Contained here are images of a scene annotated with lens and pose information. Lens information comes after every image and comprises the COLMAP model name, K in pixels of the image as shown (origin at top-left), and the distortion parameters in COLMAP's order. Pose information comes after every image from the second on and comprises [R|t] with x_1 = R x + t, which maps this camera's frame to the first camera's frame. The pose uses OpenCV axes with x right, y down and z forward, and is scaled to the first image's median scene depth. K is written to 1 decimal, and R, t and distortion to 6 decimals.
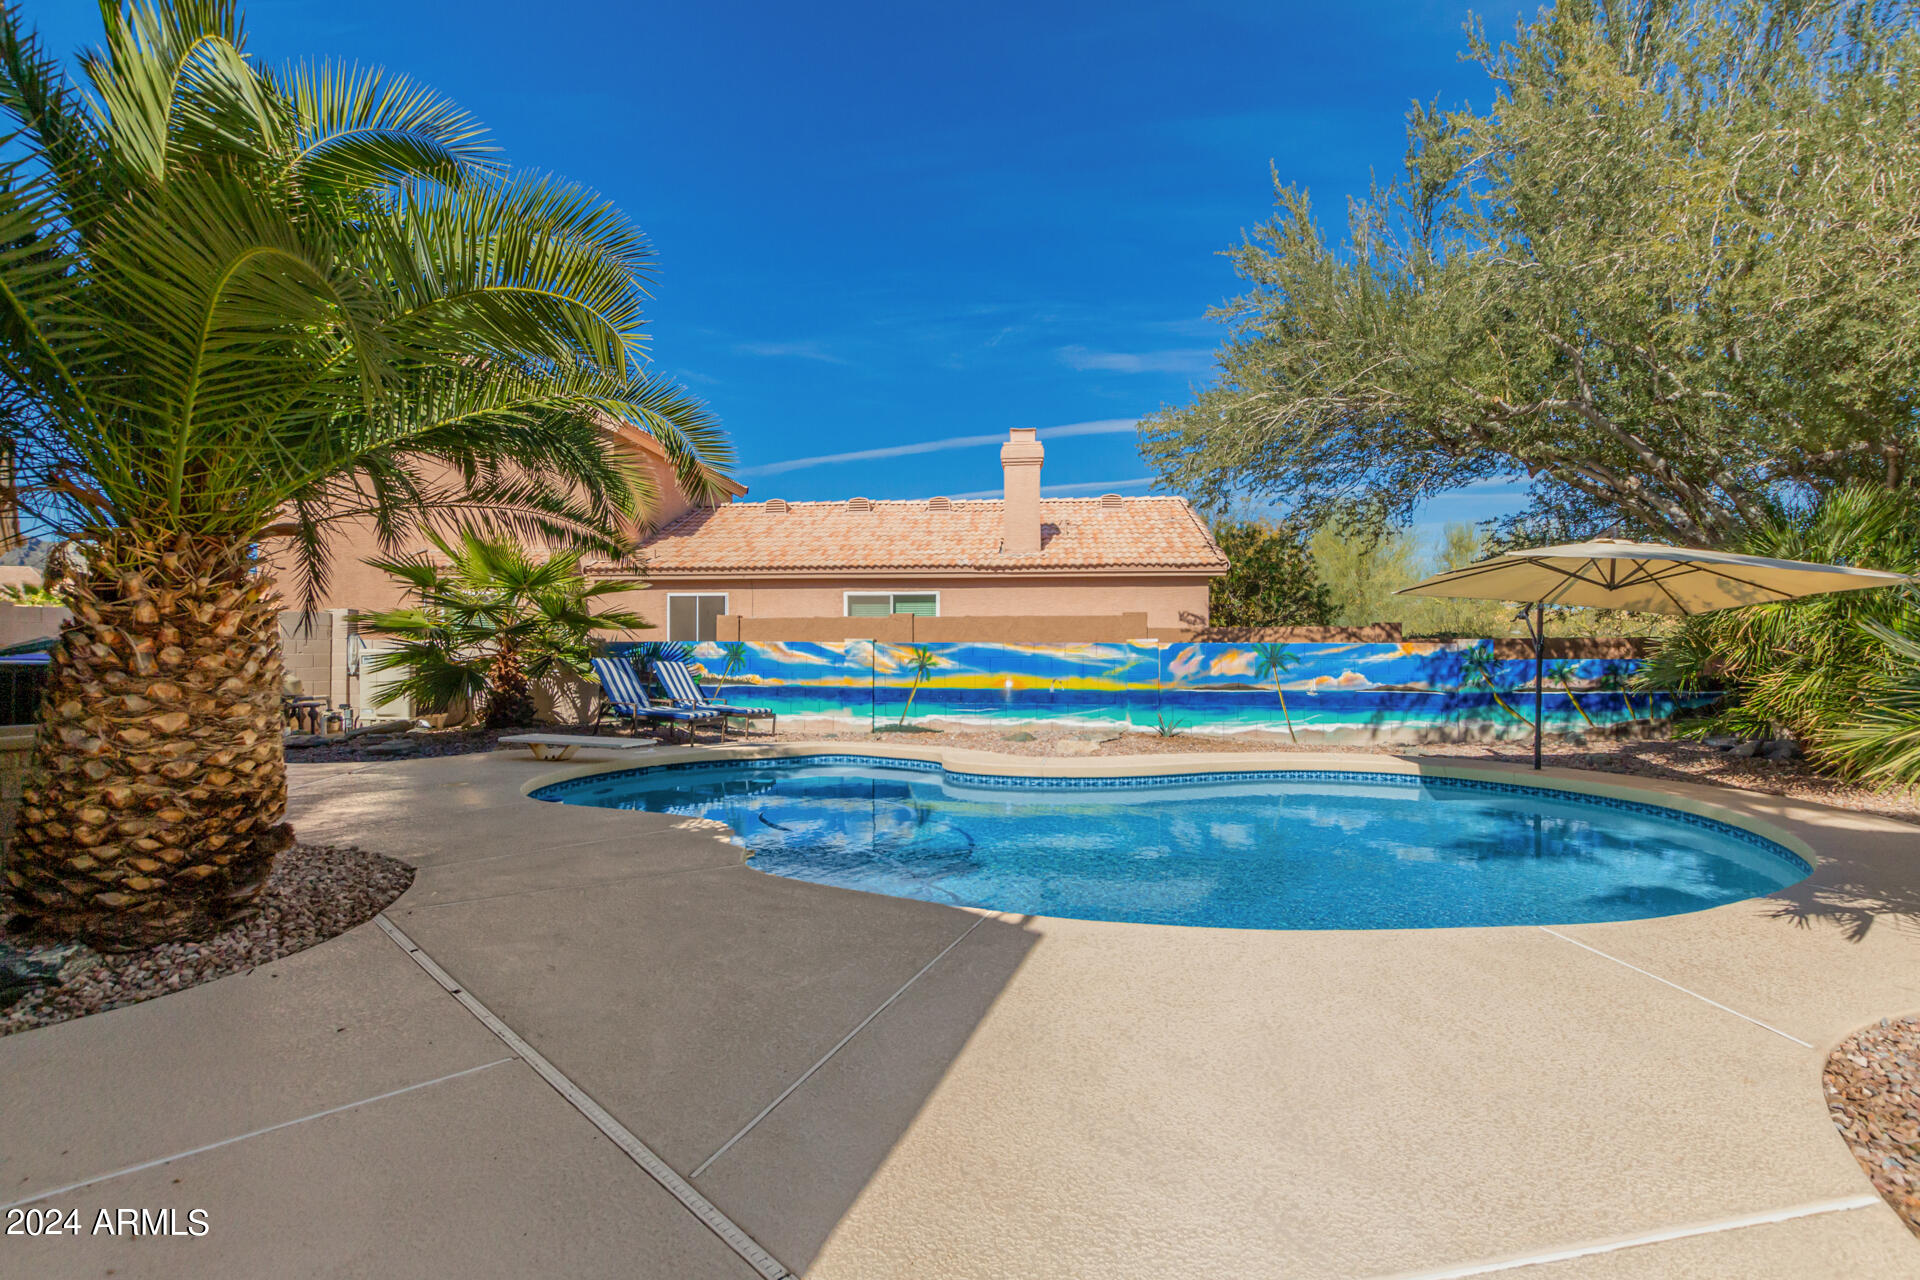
lens RADIAL K [[874.7, 0, 969.0], [0, 874.7, 645.5], [0, 0, 1]] dist [0.001360, -0.000367]
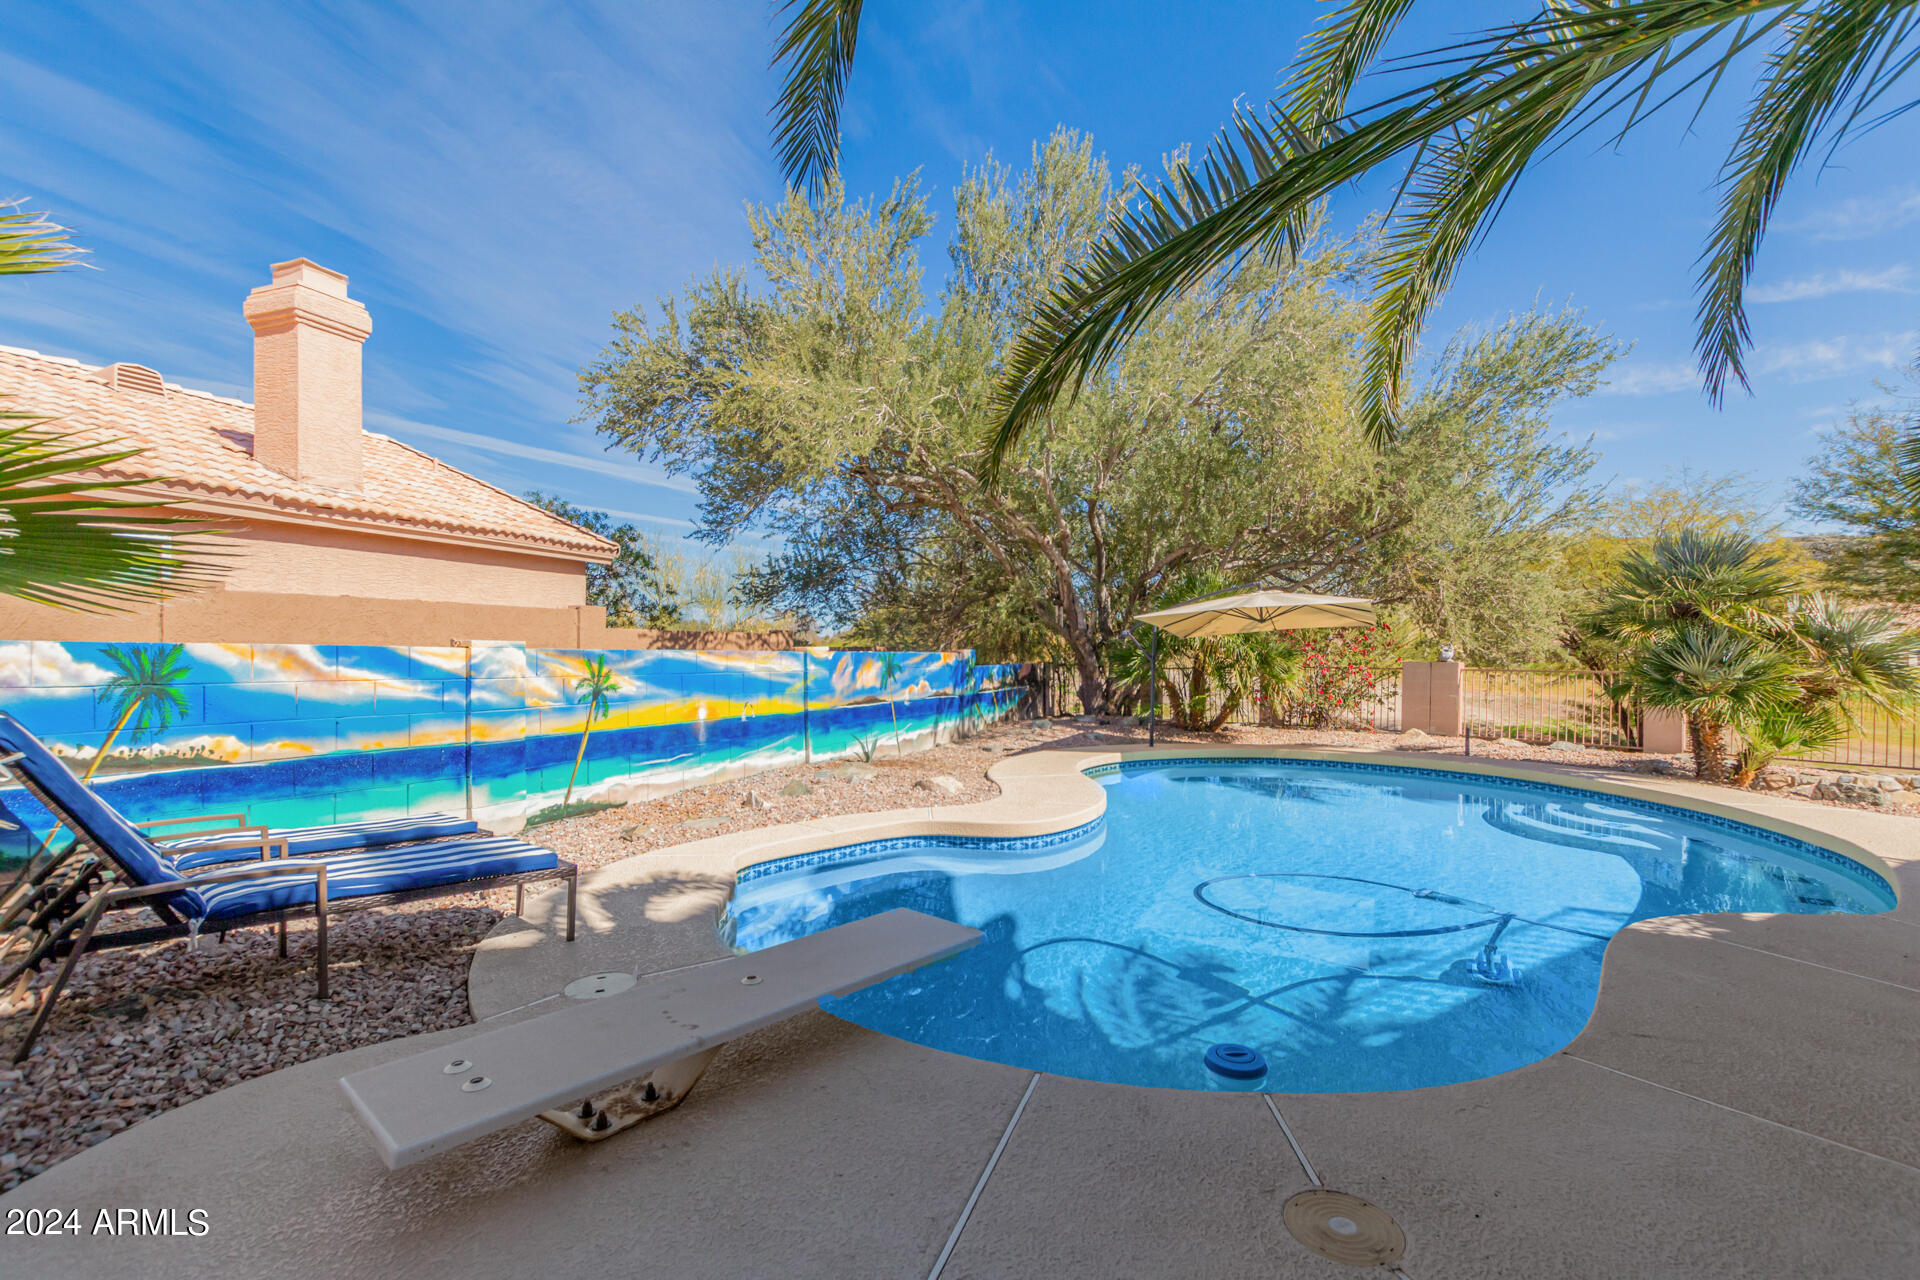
lens RADIAL K [[874.7, 0, 969.0], [0, 874.7, 645.5], [0, 0, 1]] dist [0.001360, -0.000367]
pose [[0.251052, 0.009653, 0.967926, -0.532010], [-0.008872, 0.999931, -0.007671, -0.003692], [-0.967933, -0.006662, 0.251120, 0.632124]]
